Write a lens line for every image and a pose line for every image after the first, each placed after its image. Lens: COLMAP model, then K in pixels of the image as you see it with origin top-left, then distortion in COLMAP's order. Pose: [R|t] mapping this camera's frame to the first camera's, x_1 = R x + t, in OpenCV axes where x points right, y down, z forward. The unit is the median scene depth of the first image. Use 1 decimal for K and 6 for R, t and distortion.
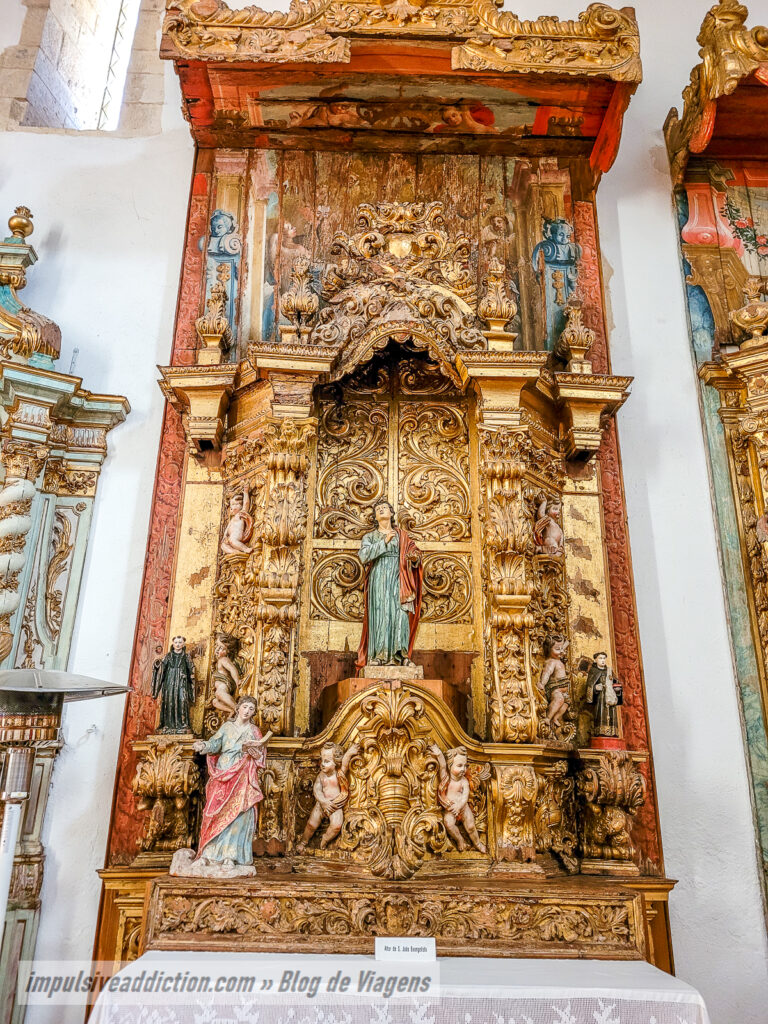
lens RADIAL K [[770.2, 0, 375.1], [0, 770.2, 510.0], [0, 0, 1]] dist [0.064712, -0.055568]
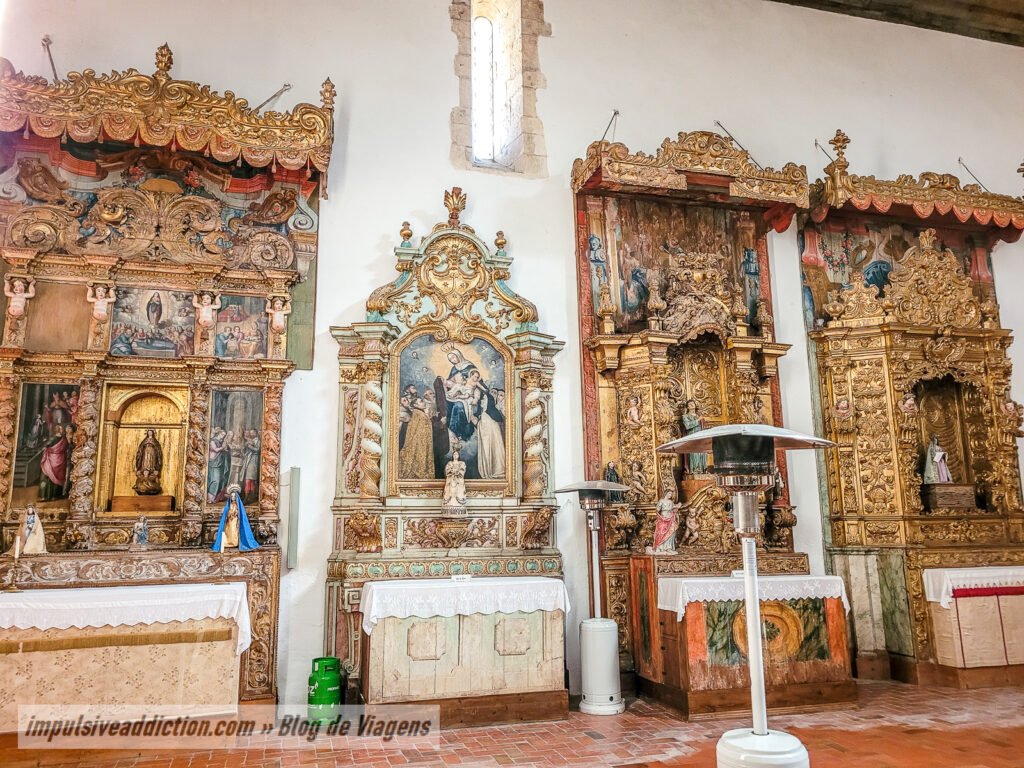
lens RADIAL K [[770.2, 0, 517.9], [0, 770.2, 384.9], [0, 0, 1]] dist [0.064712, -0.055568]
pose [[0.965521, 0.015080, 0.259887, -0.961963], [-0.056039, 0.986955, 0.150926, -0.331923], [-0.254221, -0.160286, 0.953772, -0.908038]]
